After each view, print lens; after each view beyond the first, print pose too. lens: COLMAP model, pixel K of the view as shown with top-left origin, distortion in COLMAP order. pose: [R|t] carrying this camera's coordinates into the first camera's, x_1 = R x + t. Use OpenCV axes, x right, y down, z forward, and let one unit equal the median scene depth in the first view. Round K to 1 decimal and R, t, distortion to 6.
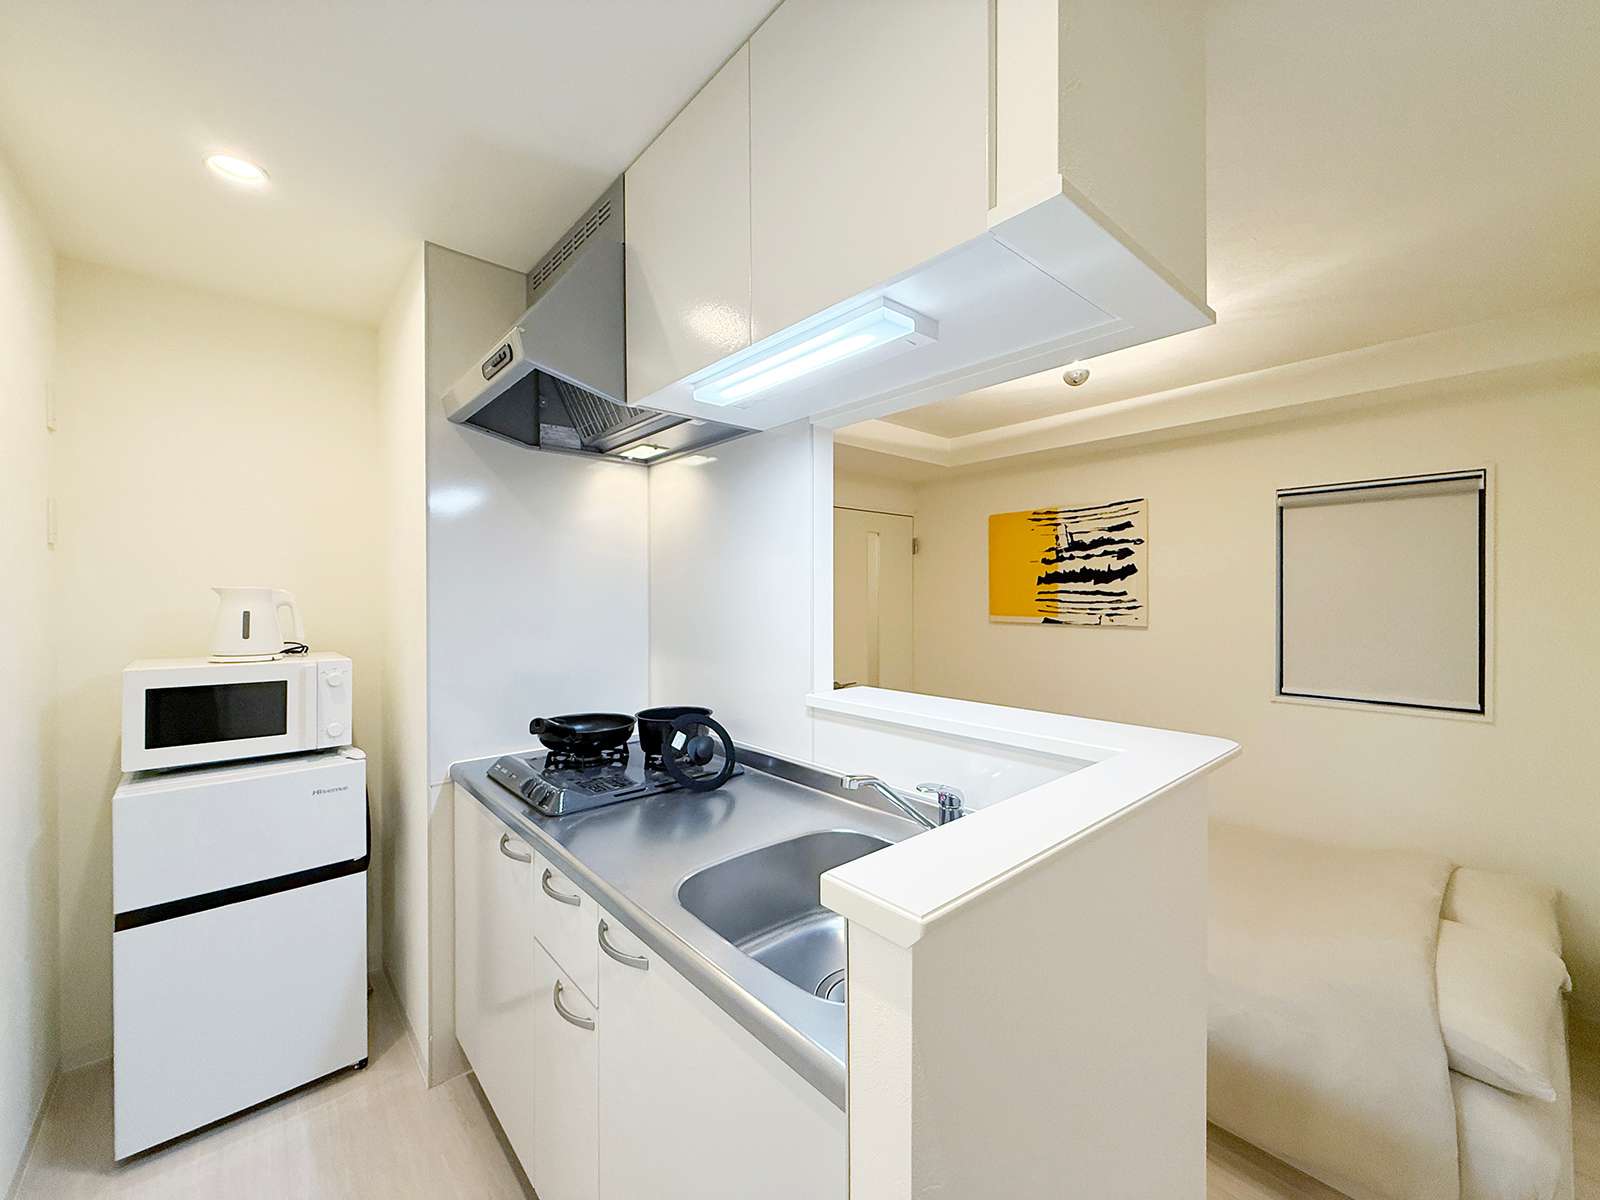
lens RADIAL K [[646.8, 0, 800.0], [0, 646.8, 600.0], [0, 0, 1]] dist [-0.000270, -0.000014]
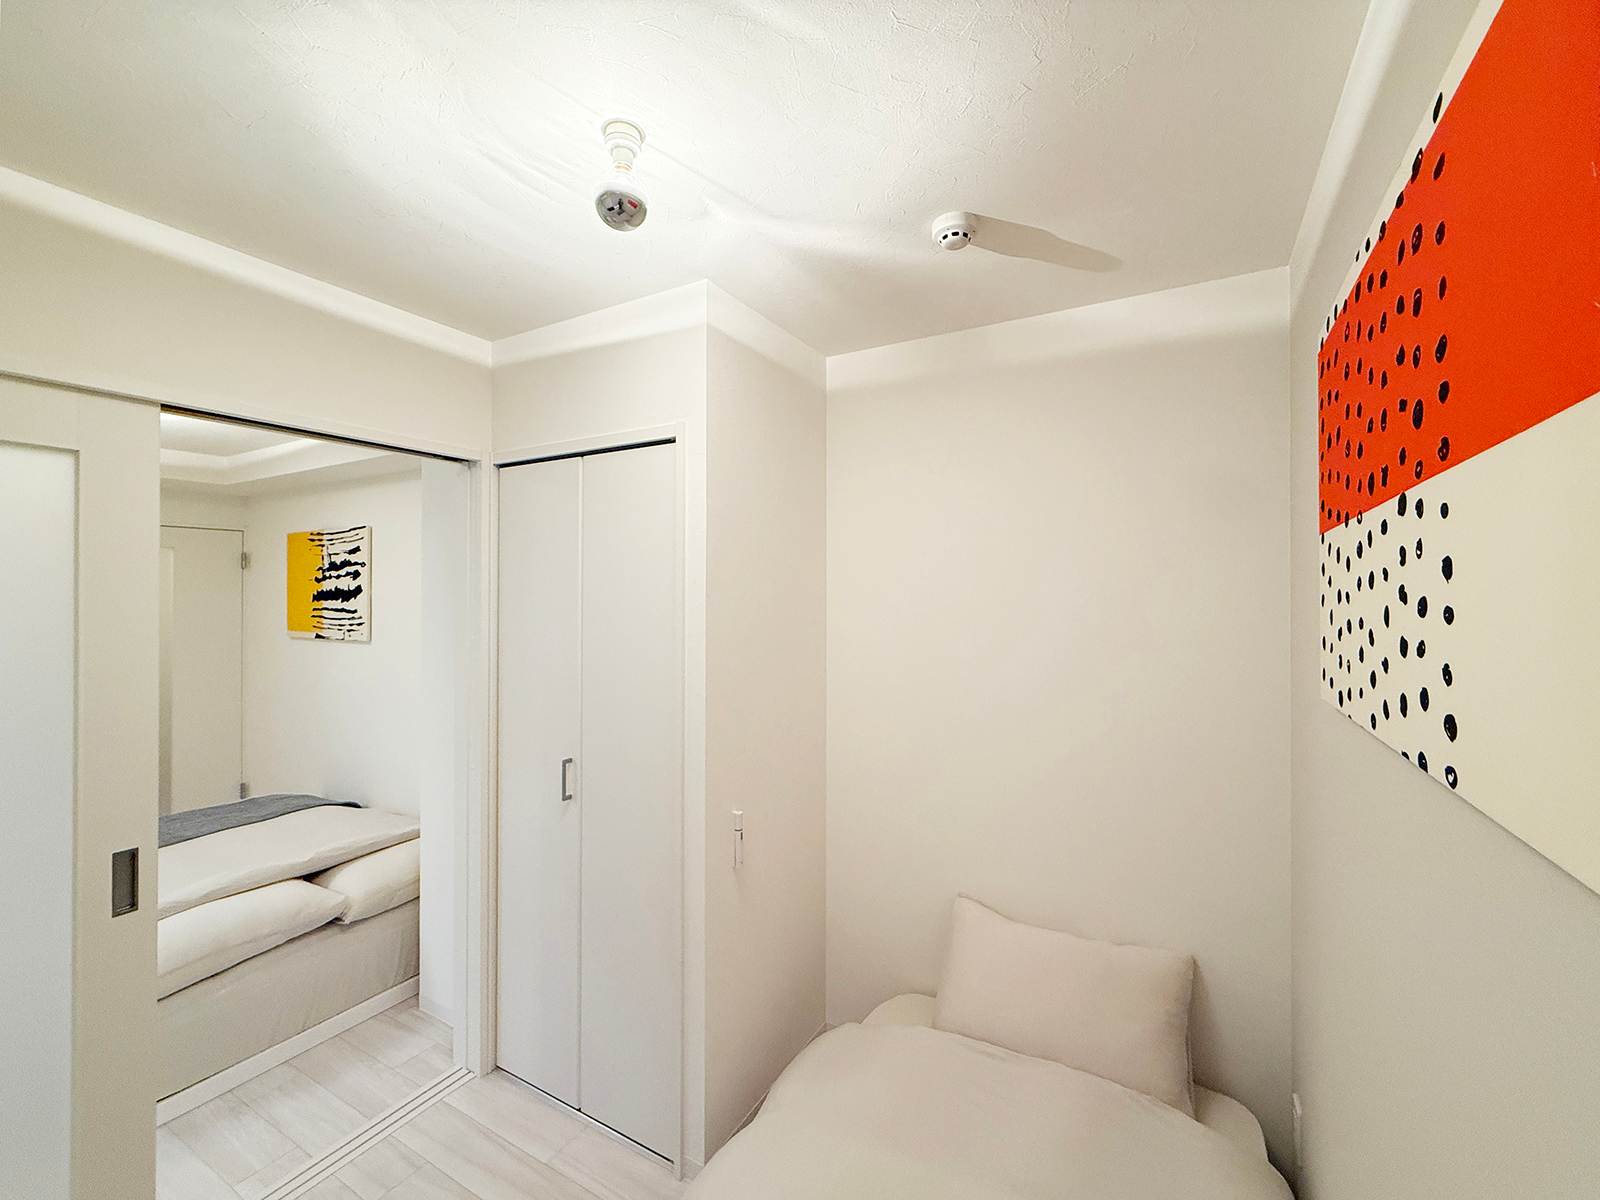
lens RADIAL K [[646.8, 0, 800.0], [0, 646.8, 600.0], [0, 0, 1]] dist [-0.000270, -0.000014]
pose [[0.941263, 0.003737, 0.337654, 0.797475], [-0.001314, 0.999972, -0.007403, -0.020770], [-0.337672, 0.006524, 0.941241, -0.273975]]
